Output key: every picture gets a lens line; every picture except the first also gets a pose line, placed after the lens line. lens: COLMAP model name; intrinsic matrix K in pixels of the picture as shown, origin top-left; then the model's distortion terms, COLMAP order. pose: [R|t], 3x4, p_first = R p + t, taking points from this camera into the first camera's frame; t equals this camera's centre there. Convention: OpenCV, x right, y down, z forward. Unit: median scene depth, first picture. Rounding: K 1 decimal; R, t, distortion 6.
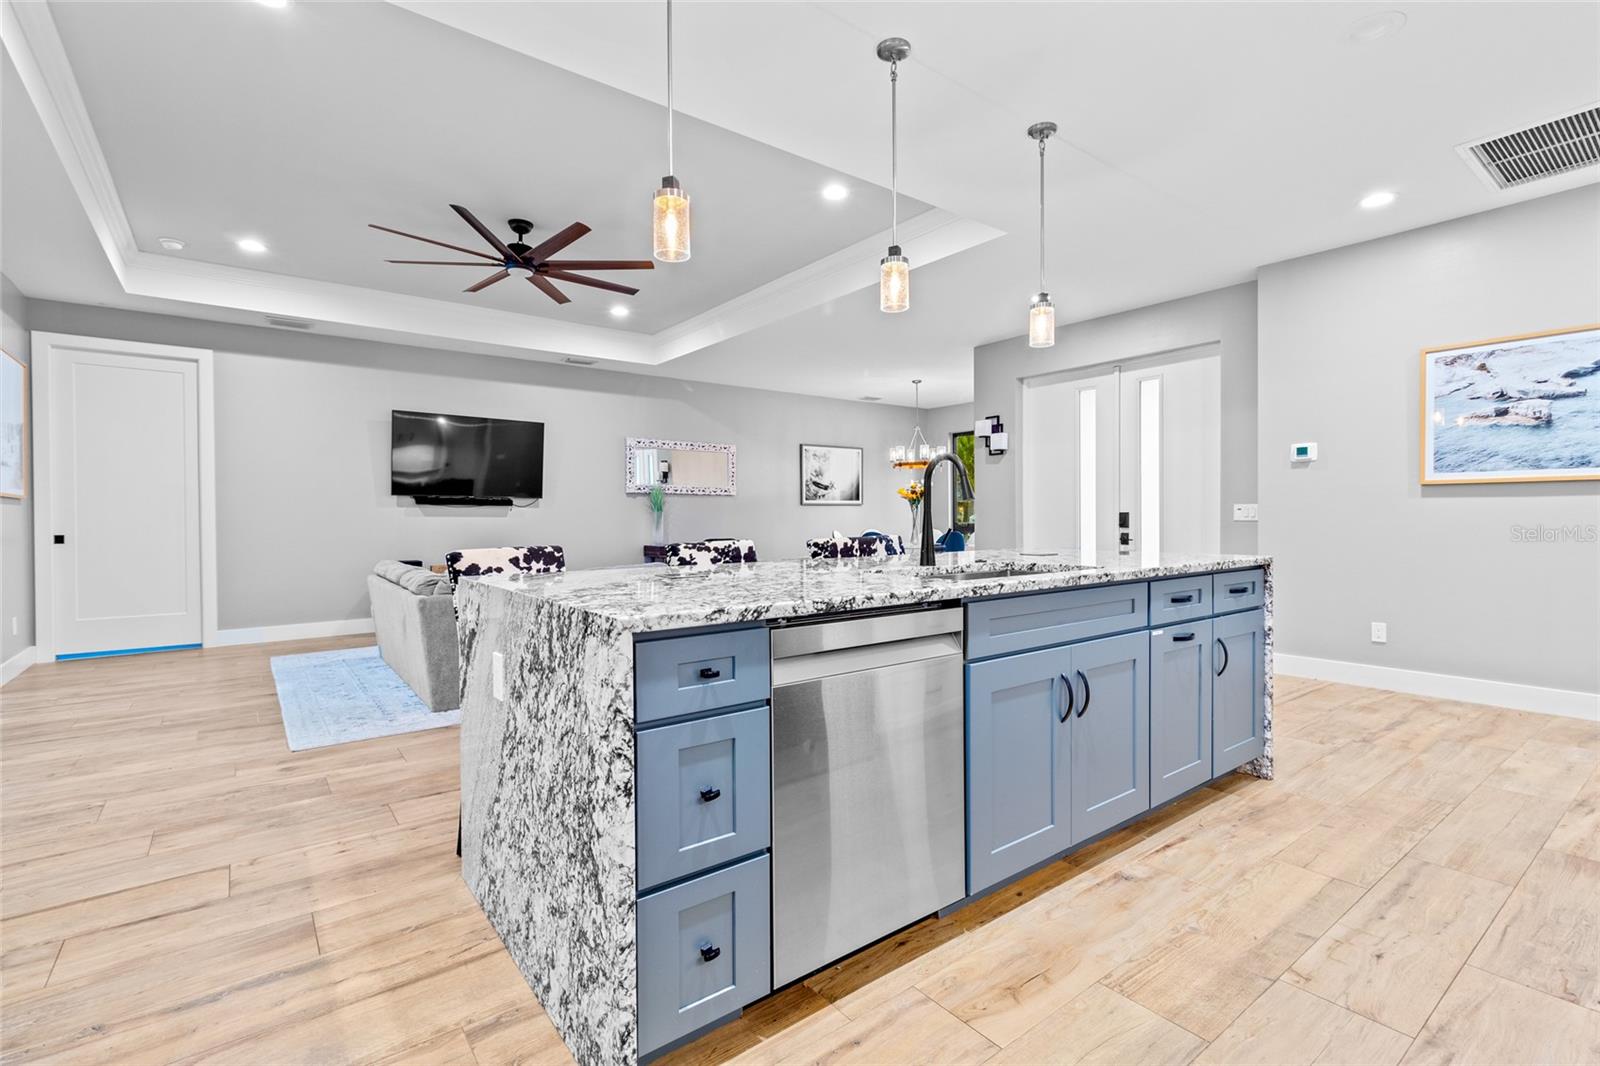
lens RADIAL K [[734.0, 0, 792.8], [0, 734.0, 527.2], [0, 0, 1]] dist [0.004788, 0.000105]
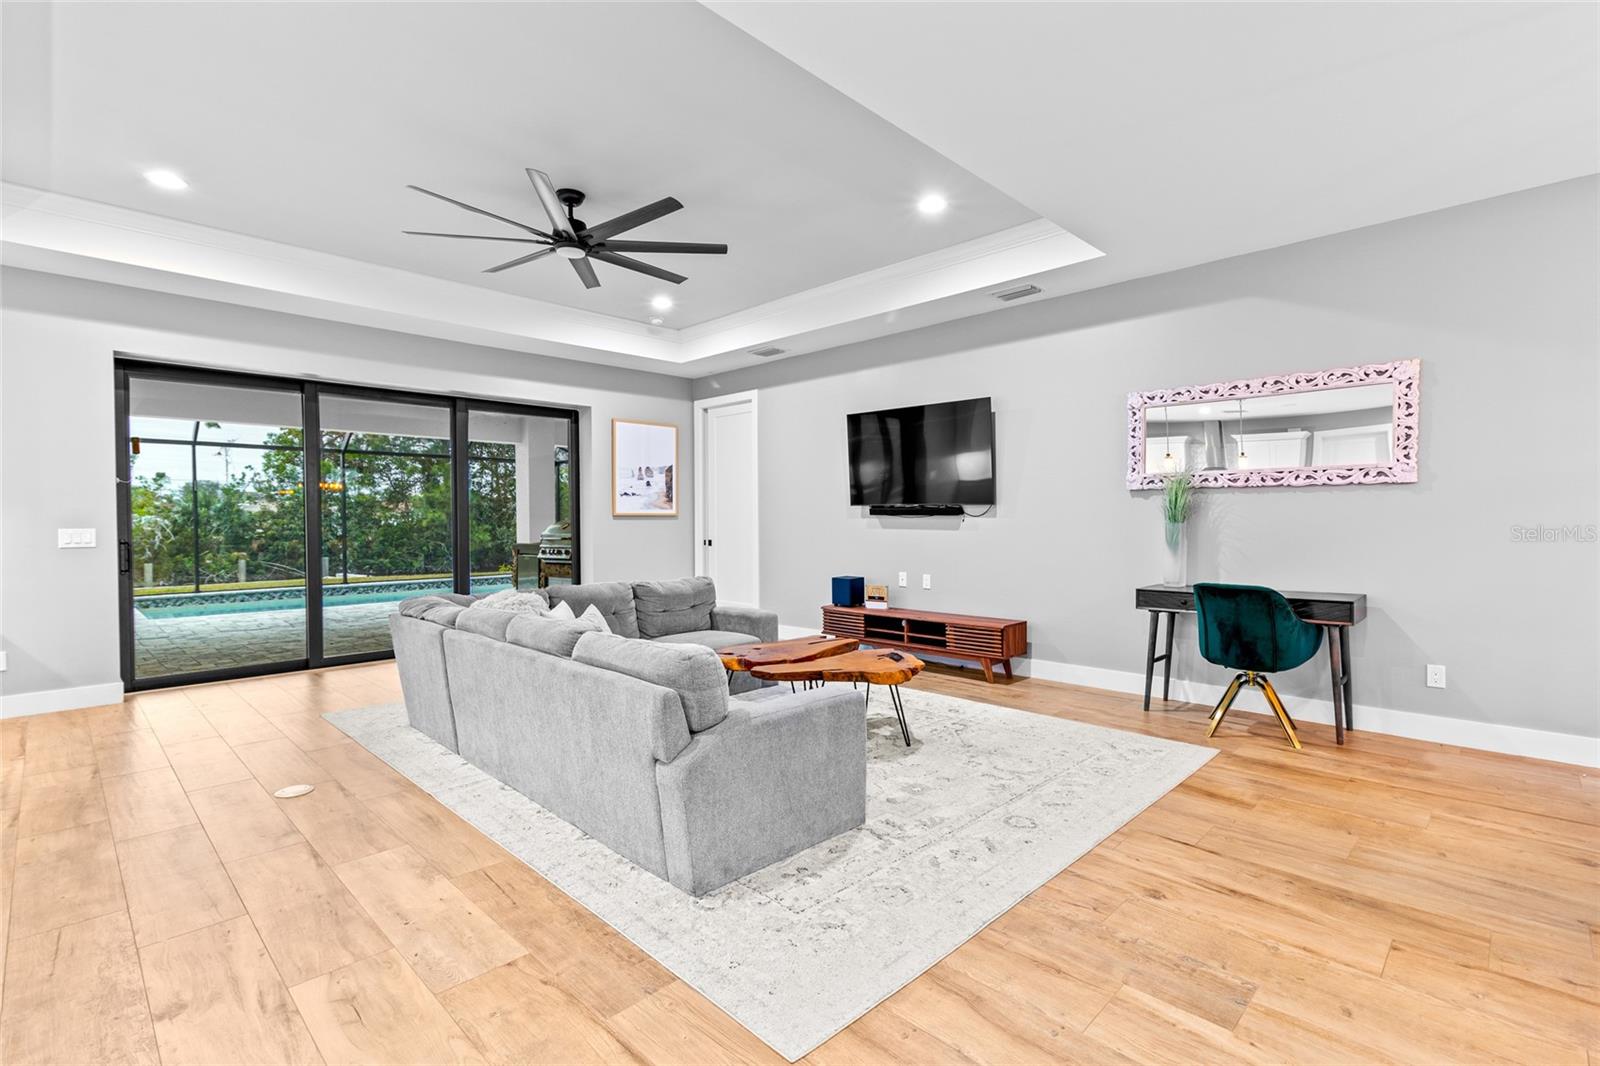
lens RADIAL K [[734.0, 0, 804.6], [0, 734.0, 531.2], [0, 0, 1]] dist [0.004788, 0.000105]
pose [[0.148179, 0.020020, -0.988758, 0.644089], [-0.008011, 0.999787, 0.019043, -0.050325], [0.988928, 0.005099, 0.148308, 1.410904]]
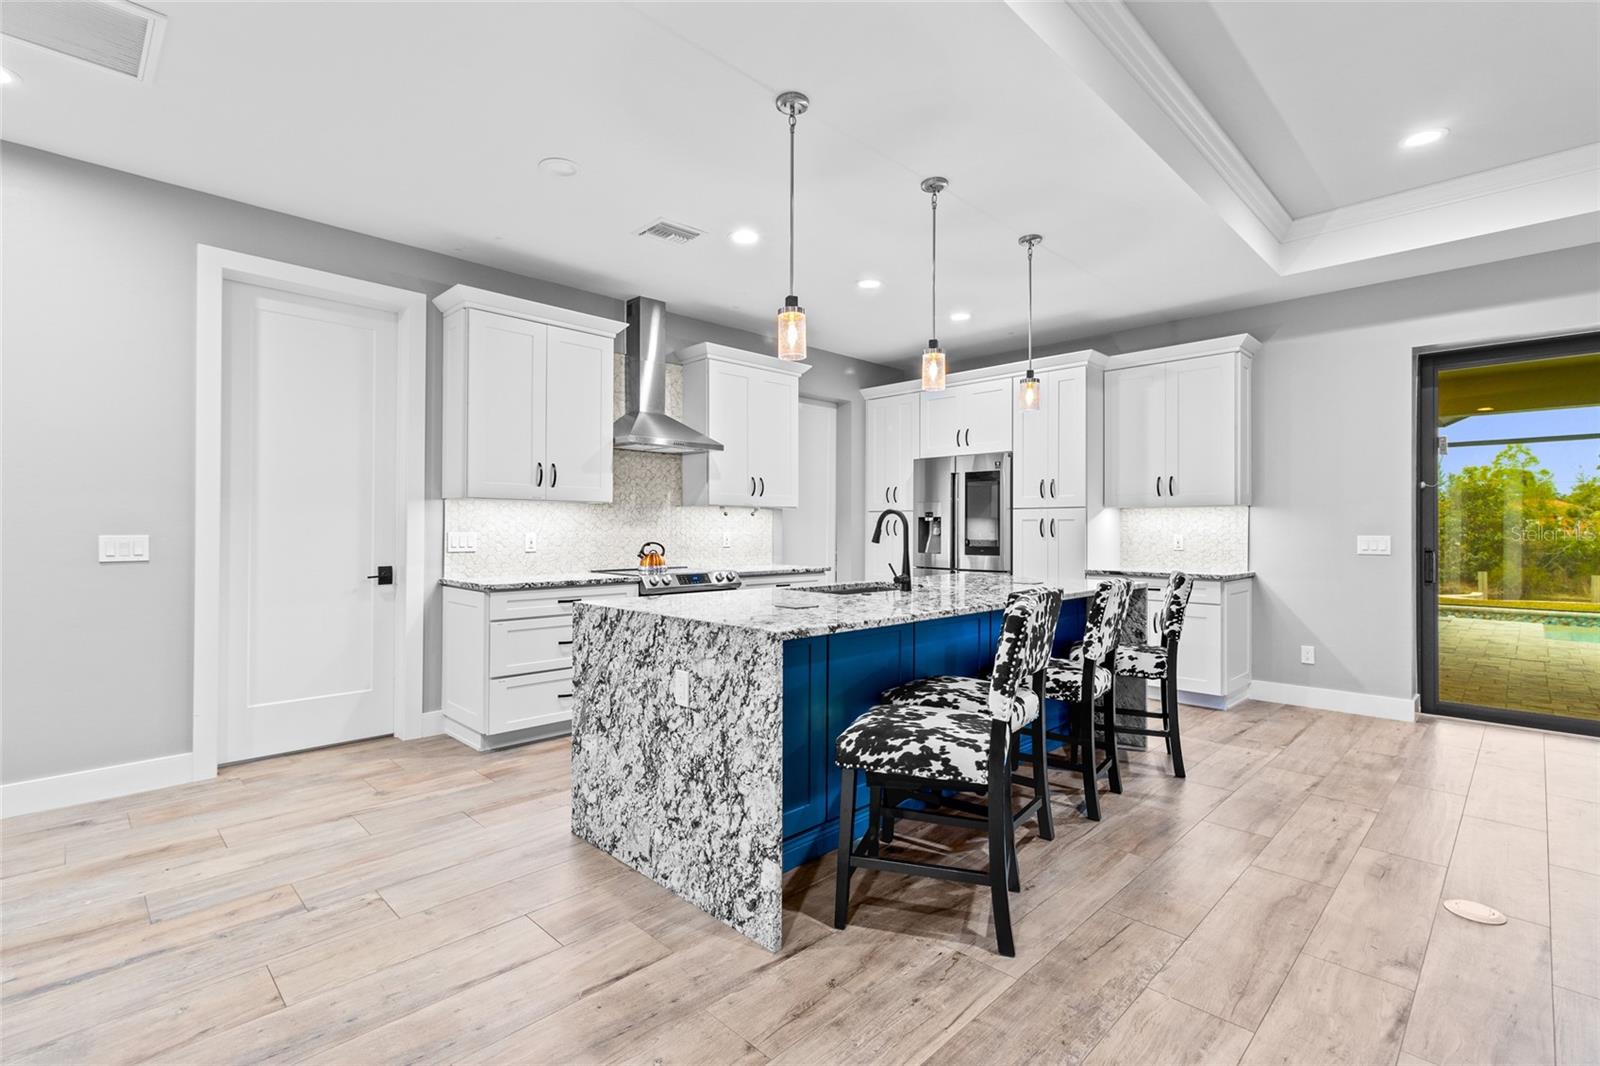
lens RADIAL K [[734.0, 0, 809.0], [0, 734.0, 526.2], [0, 0, 1]] dist [0.004788, 0.000105]
pose [[-0.989827, 0.003262, -0.142236, 0.357929], [0.001838, 0.999947, 0.010137, -0.050737], [0.142261, 0.009773, -0.989781, 1.469046]]
